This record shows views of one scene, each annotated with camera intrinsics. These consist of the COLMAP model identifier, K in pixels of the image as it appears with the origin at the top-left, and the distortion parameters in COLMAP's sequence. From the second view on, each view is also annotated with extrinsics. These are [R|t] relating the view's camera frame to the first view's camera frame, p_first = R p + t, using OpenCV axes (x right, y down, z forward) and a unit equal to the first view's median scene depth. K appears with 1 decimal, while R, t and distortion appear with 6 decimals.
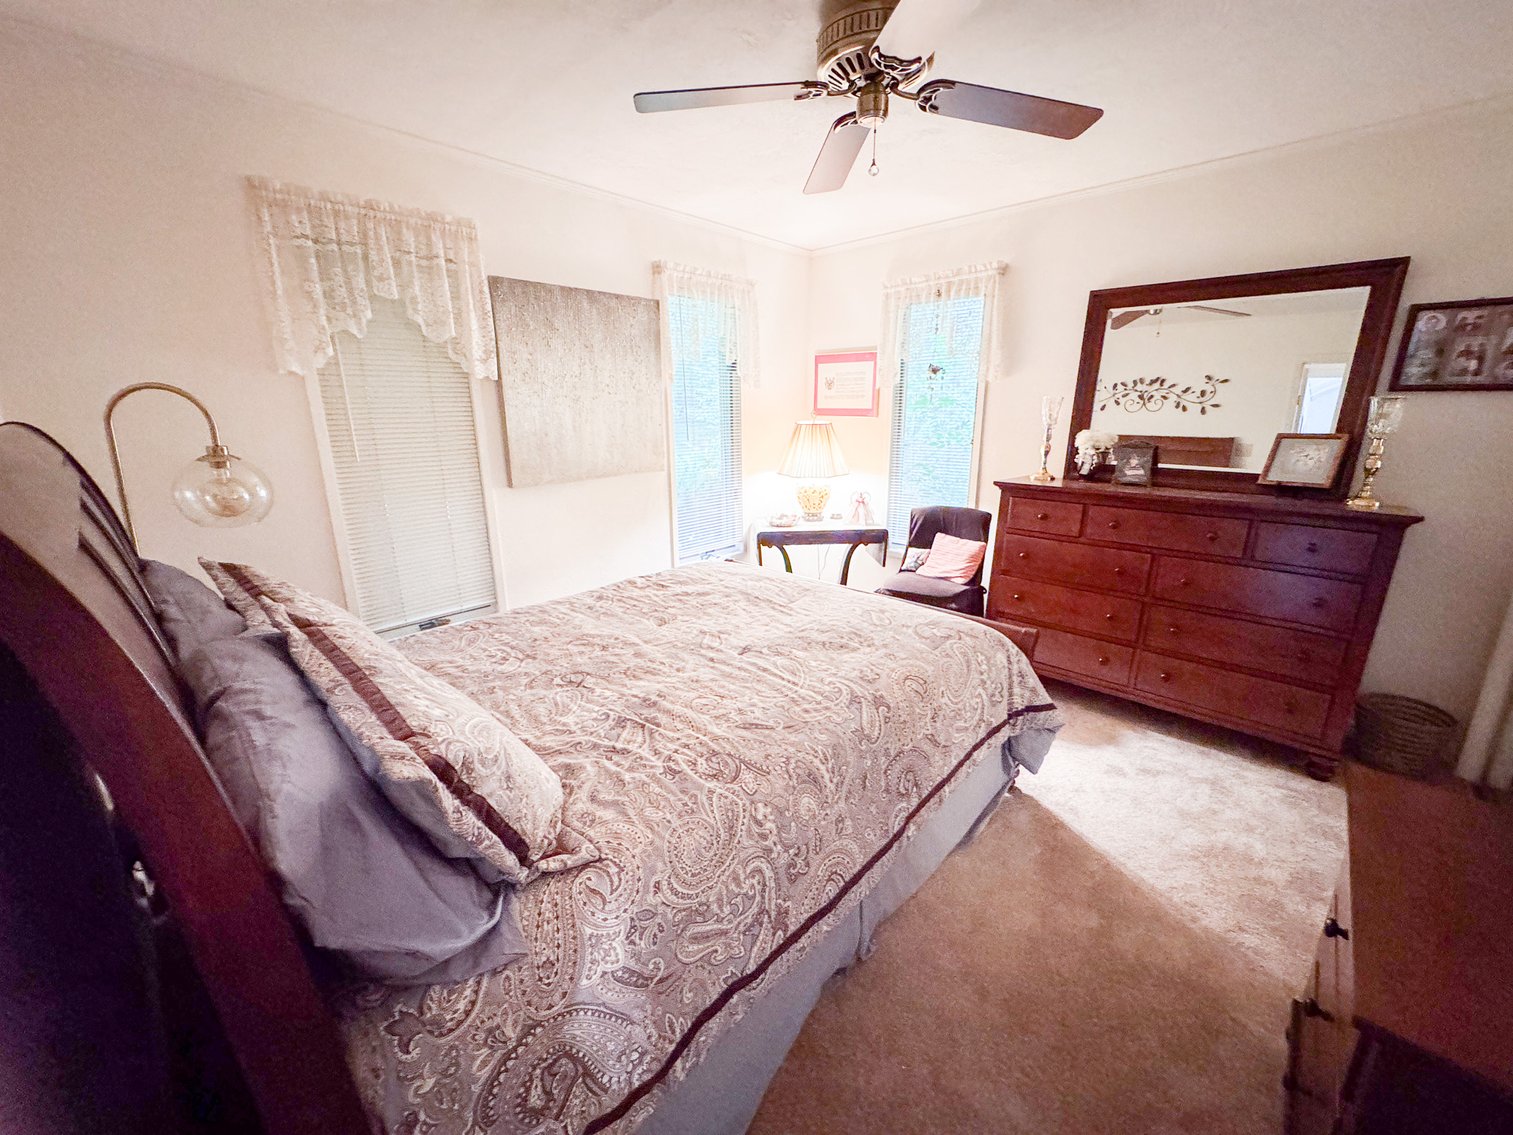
lens RADIAL K [[600.9, 0, 751.0], [0, 600.9, 566.5], [0, 0, 1]] dist [-0.006209, 0.001325]
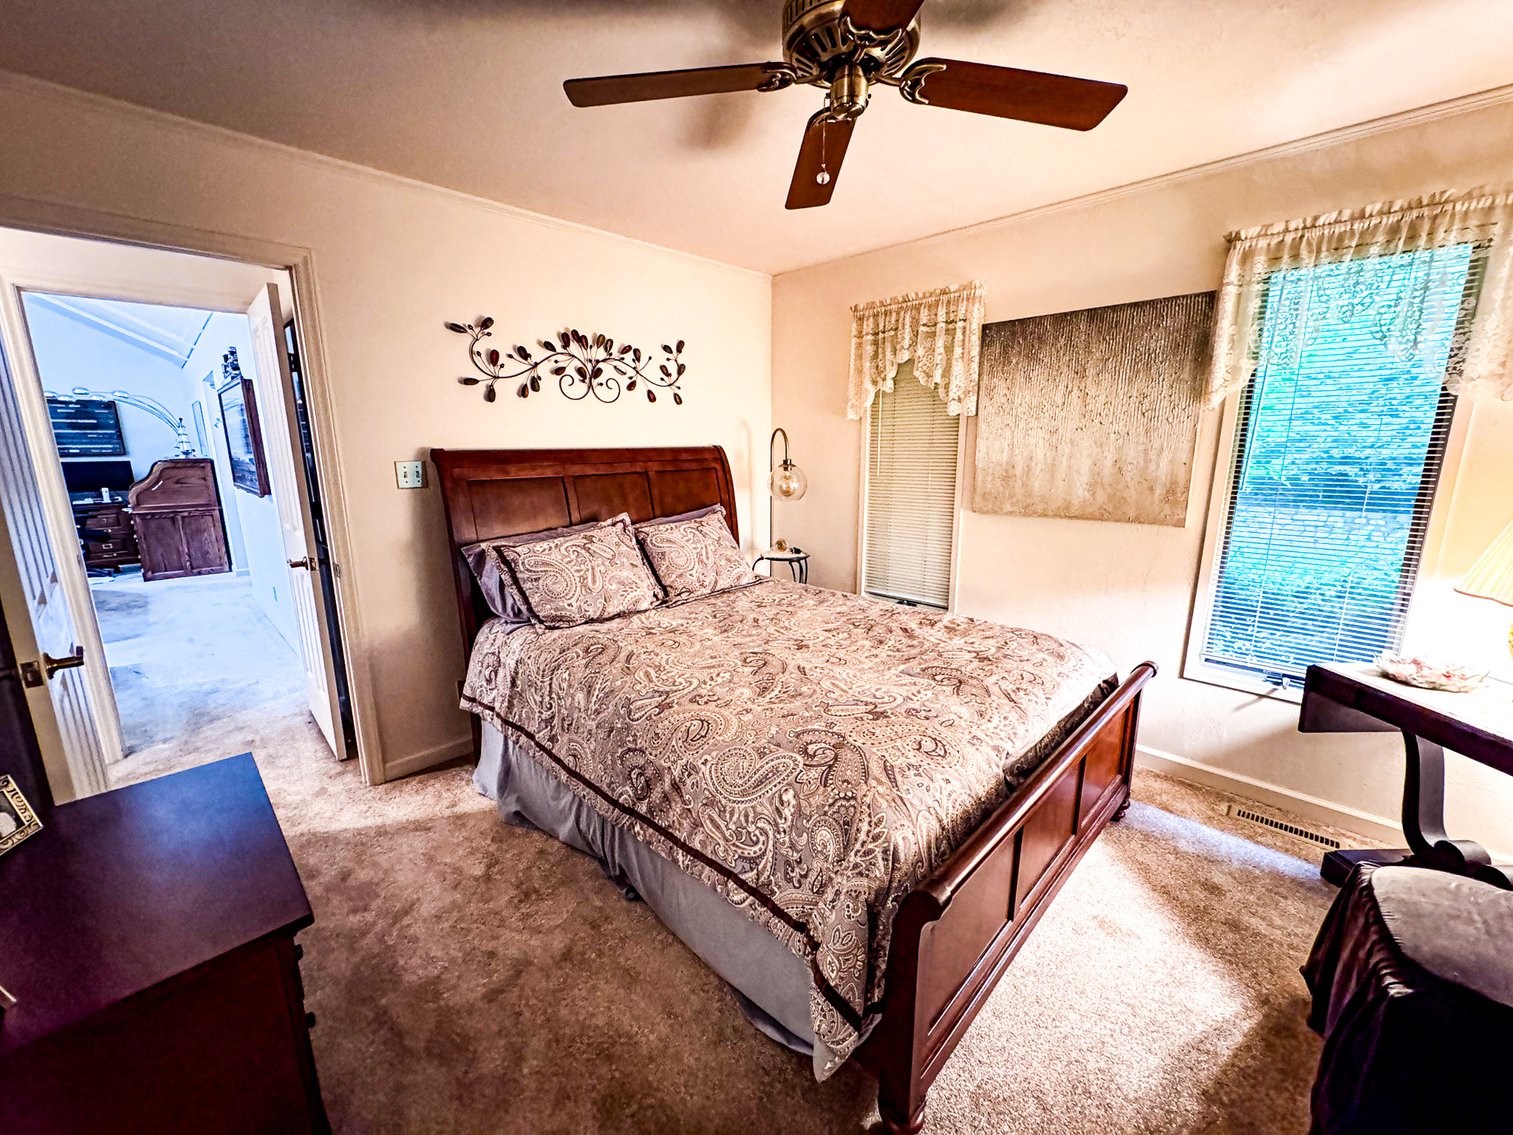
lens RADIAL K [[600.9, 0, 758.1], [0, 600.9, 562.8], [0, 0, 1]] dist [-0.006209, 0.001325]
pose [[-0.016626, 0.210128, -0.977532, 0.757536], [-0.250376, 0.945644, 0.207532, -0.184597], [0.968006, 0.248201, 0.036888, 0.645084]]
